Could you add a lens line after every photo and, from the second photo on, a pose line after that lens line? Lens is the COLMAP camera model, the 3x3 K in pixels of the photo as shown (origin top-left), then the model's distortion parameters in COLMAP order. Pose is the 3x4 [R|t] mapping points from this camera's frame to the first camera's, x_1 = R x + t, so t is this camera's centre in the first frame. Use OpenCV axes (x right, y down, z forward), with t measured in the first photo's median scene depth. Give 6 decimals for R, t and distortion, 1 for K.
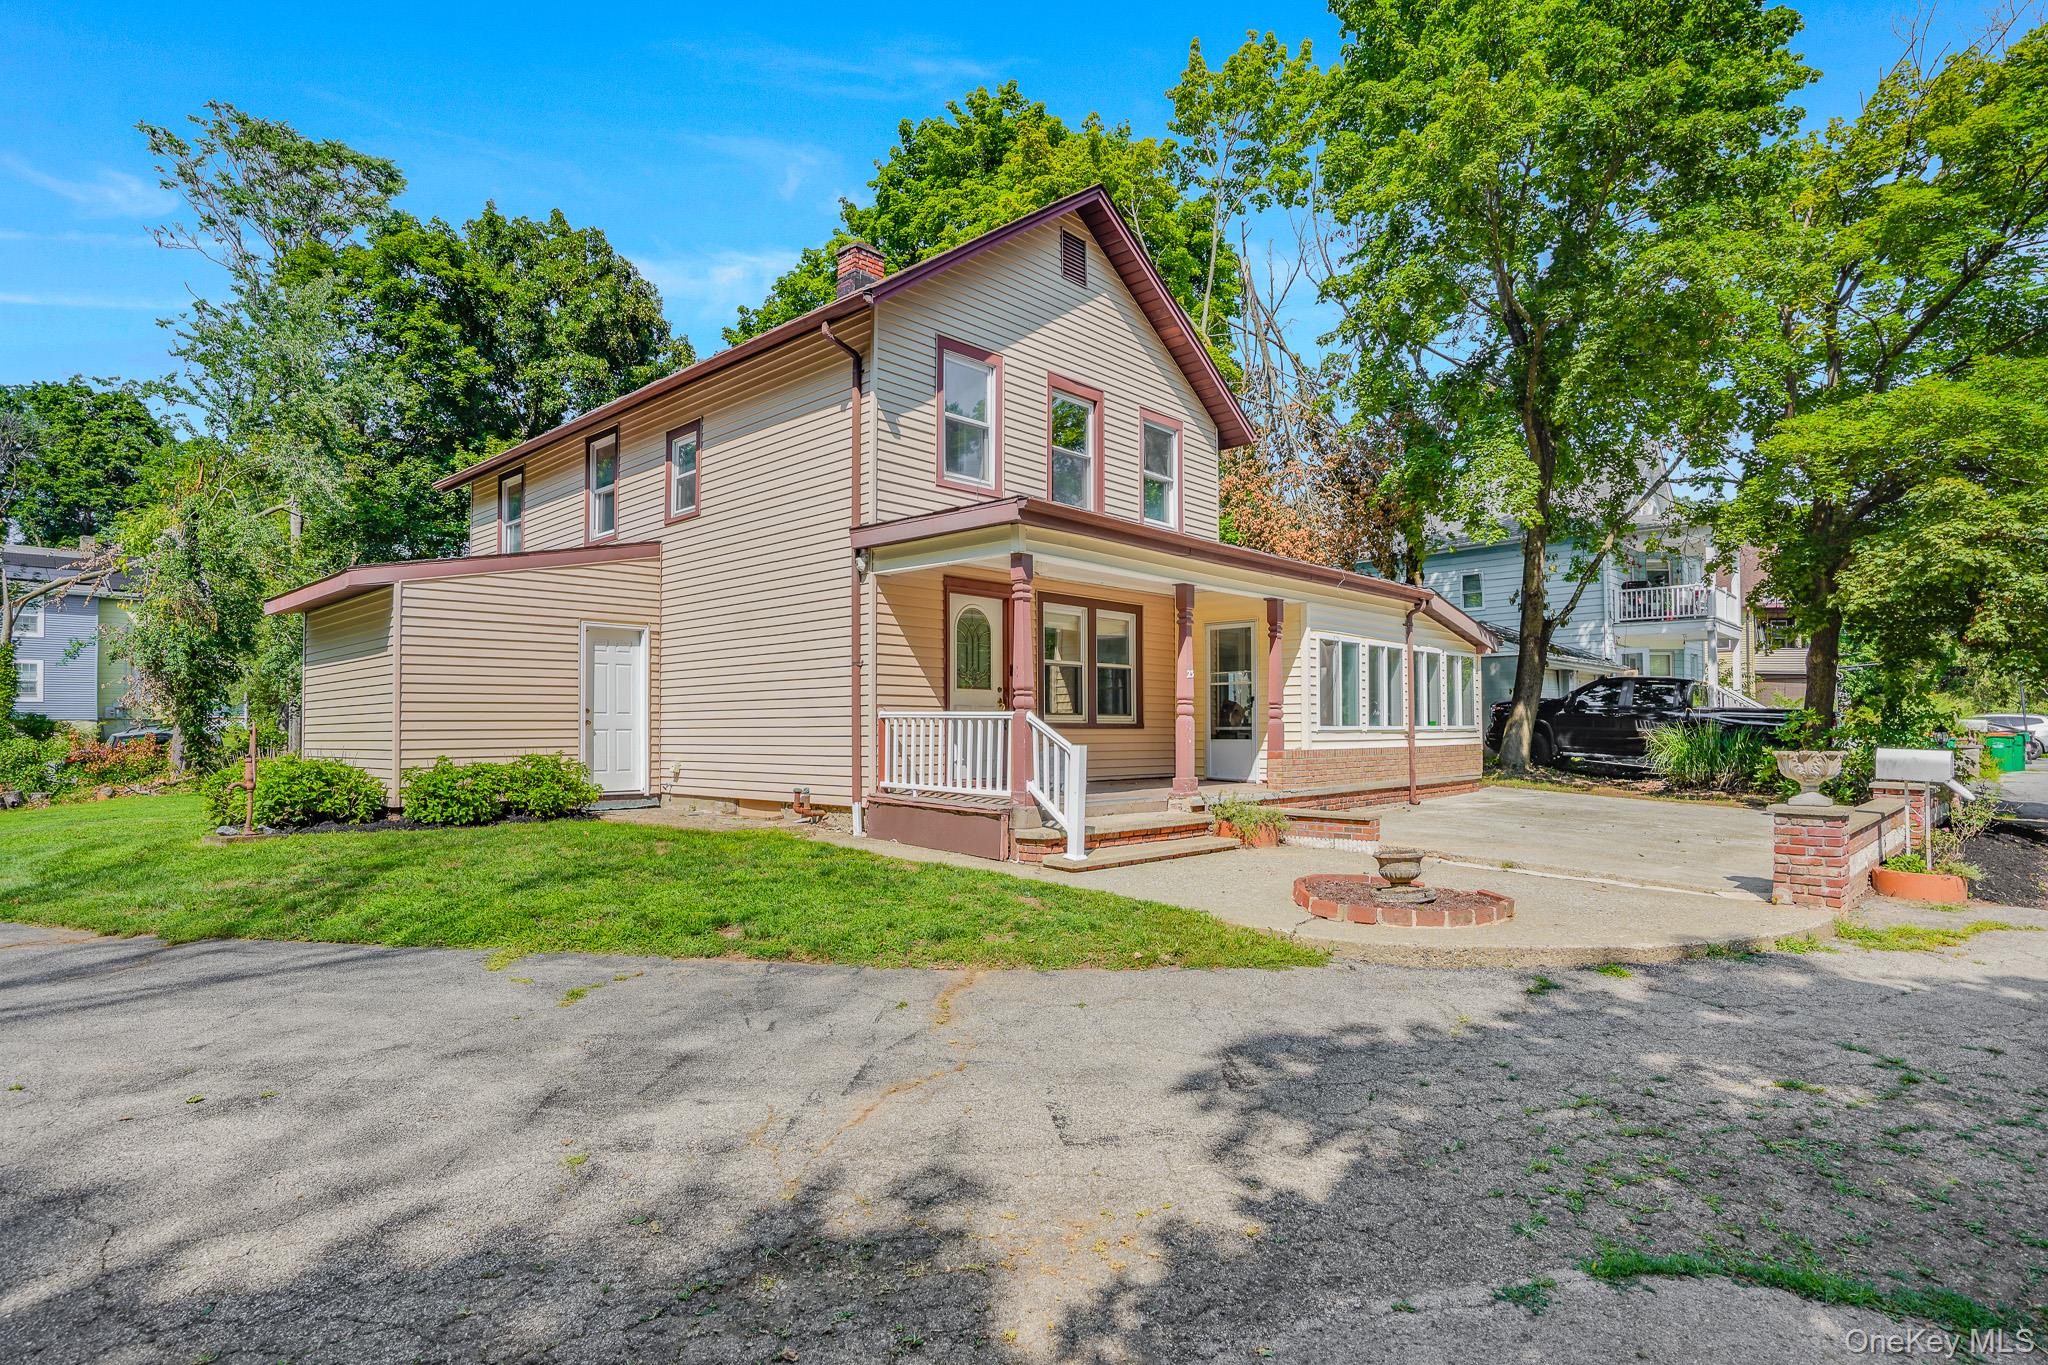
lens RADIAL K [[1087.6, 0, 1020.7], [0, 1087.6, 717.5], [0, 0, 1]] dist [-0.026288, 0.020090]
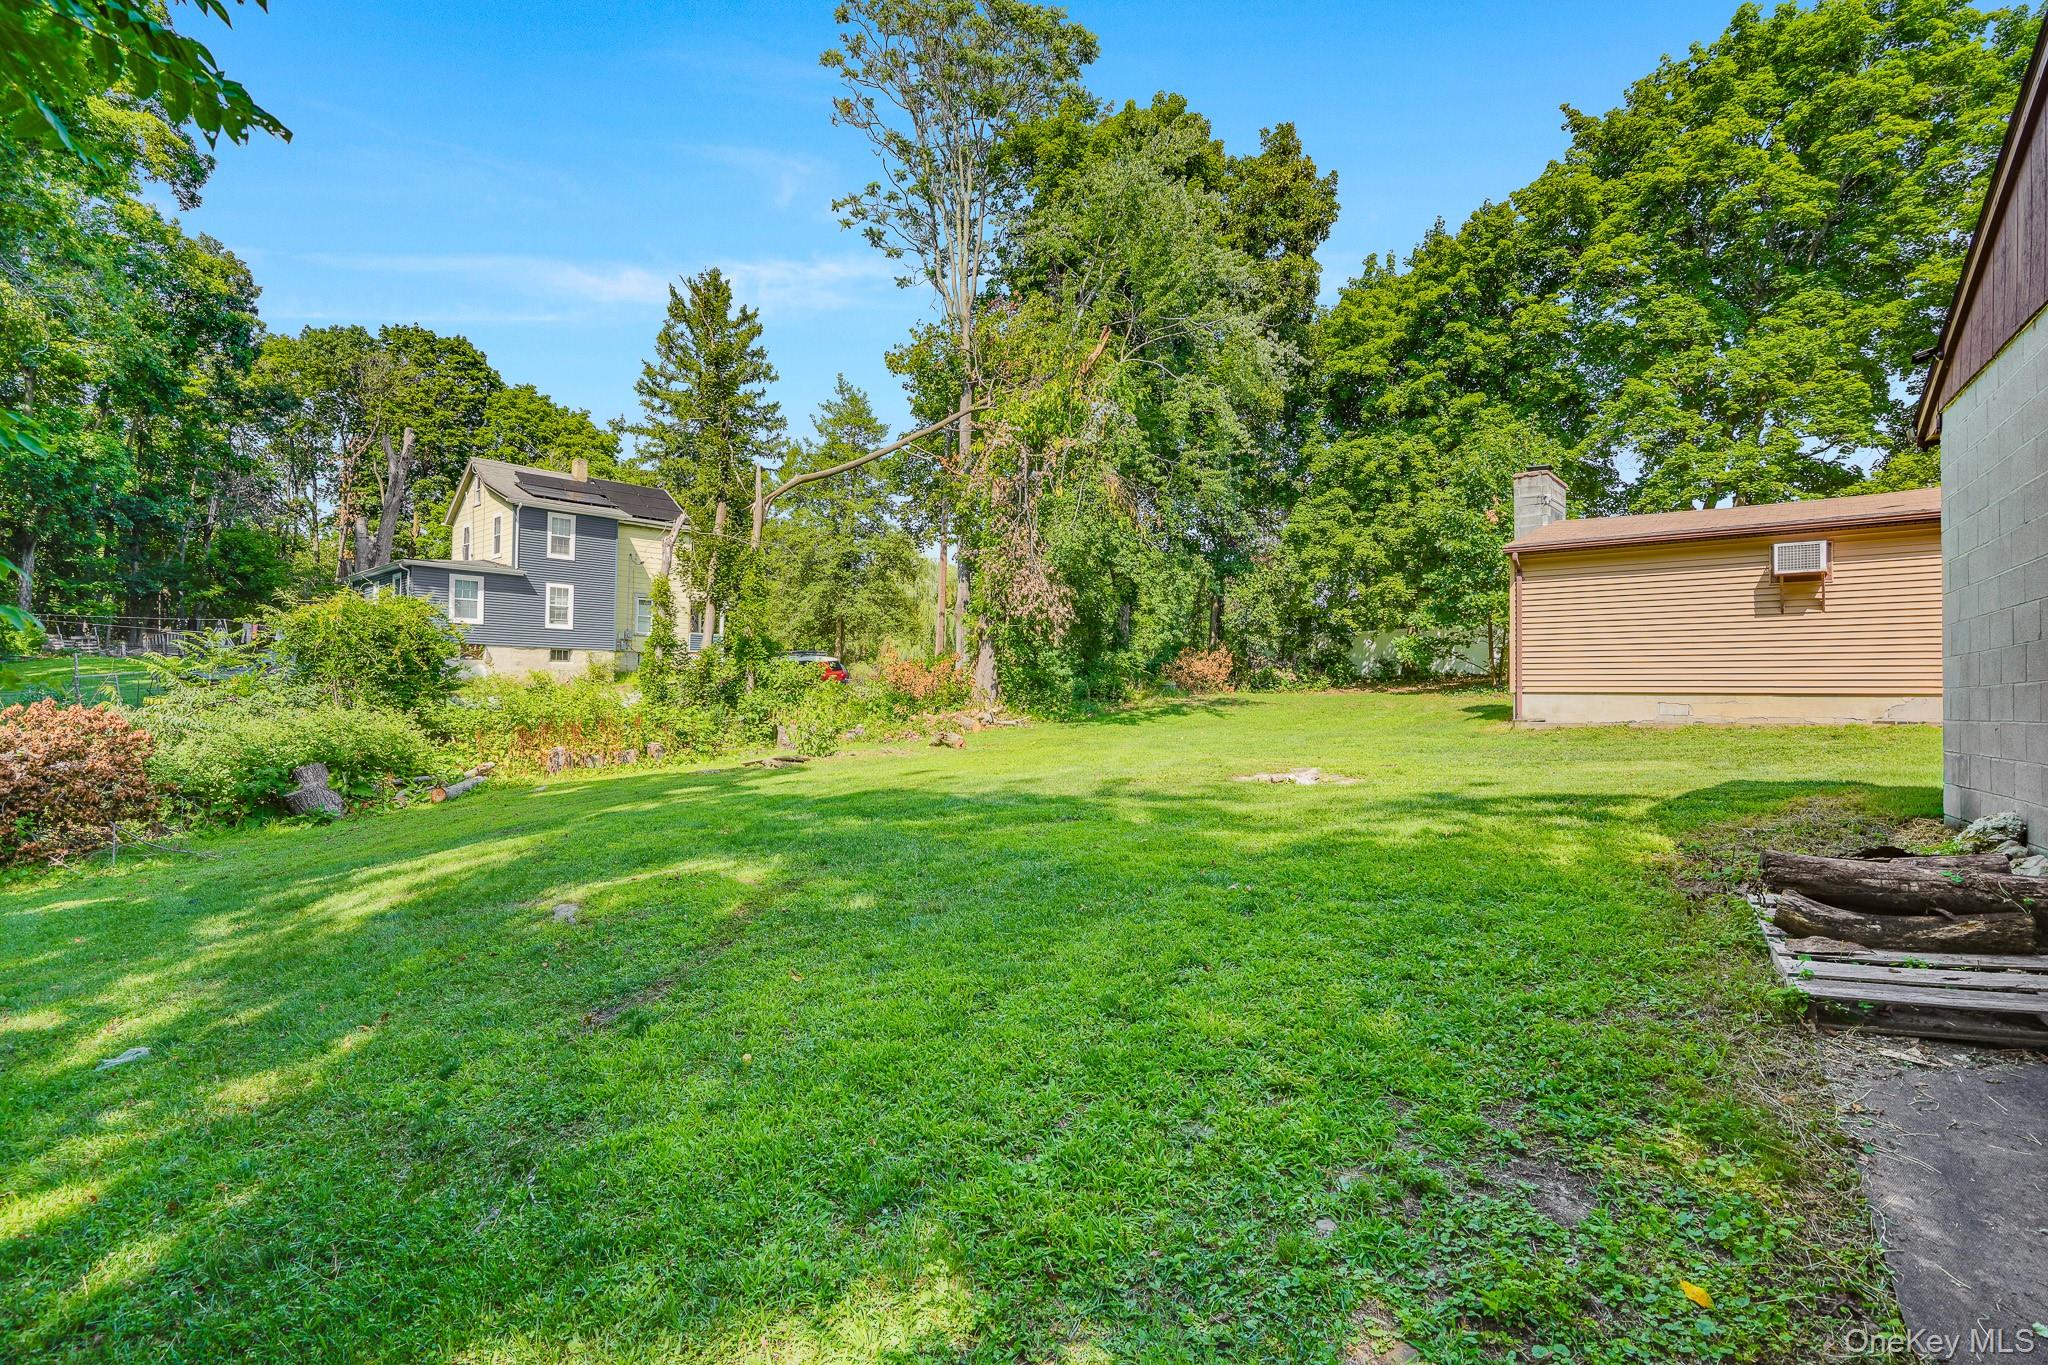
lens RADIAL K [[935.6, 0, 1024.0], [0, 935.6, 682.5], [0, 0, 1]] dist [-0.001219, -0.000134]
pose [[0.999727, 0.016744, 0.016302, -0.716066], [-0.016751, 0.999860, 0.000304, 0.032213], [-0.016295, -0.000577, 0.999867, 0.253769]]
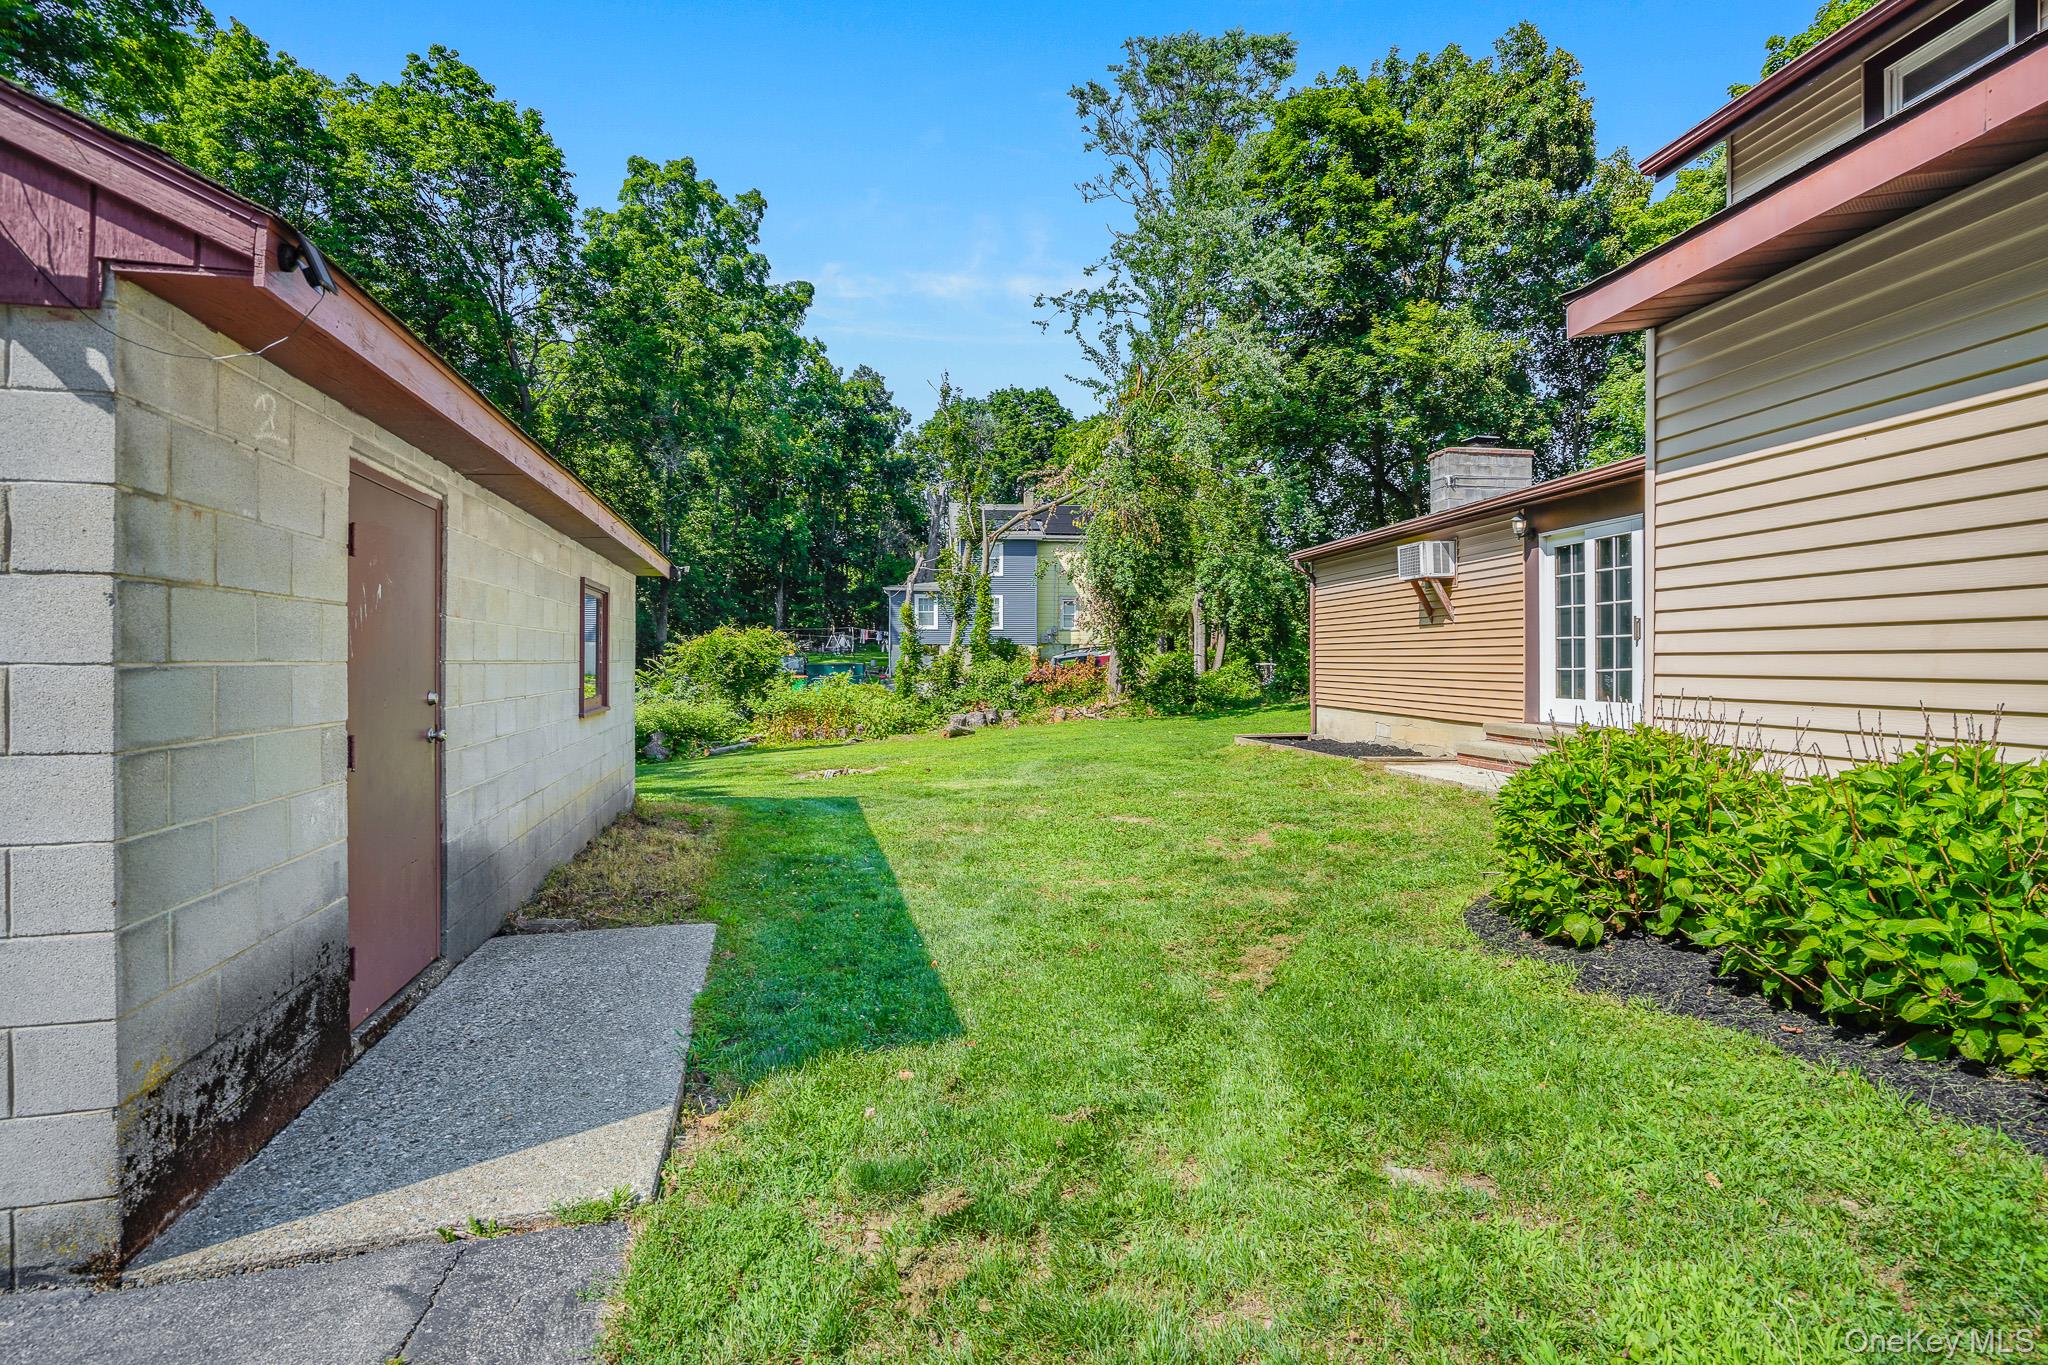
lens RADIAL K [[935.6, 0, 1024.0], [0, 935.6, 682.5], [0, 0, 1]] dist [-0.001219, -0.000134]
pose [[0.765707, 0.022642, -0.642791, -0.299151], [0.003274, 0.999230, 0.039097, 0.005224], [0.643181, -0.032041, 0.765043, 0.296619]]
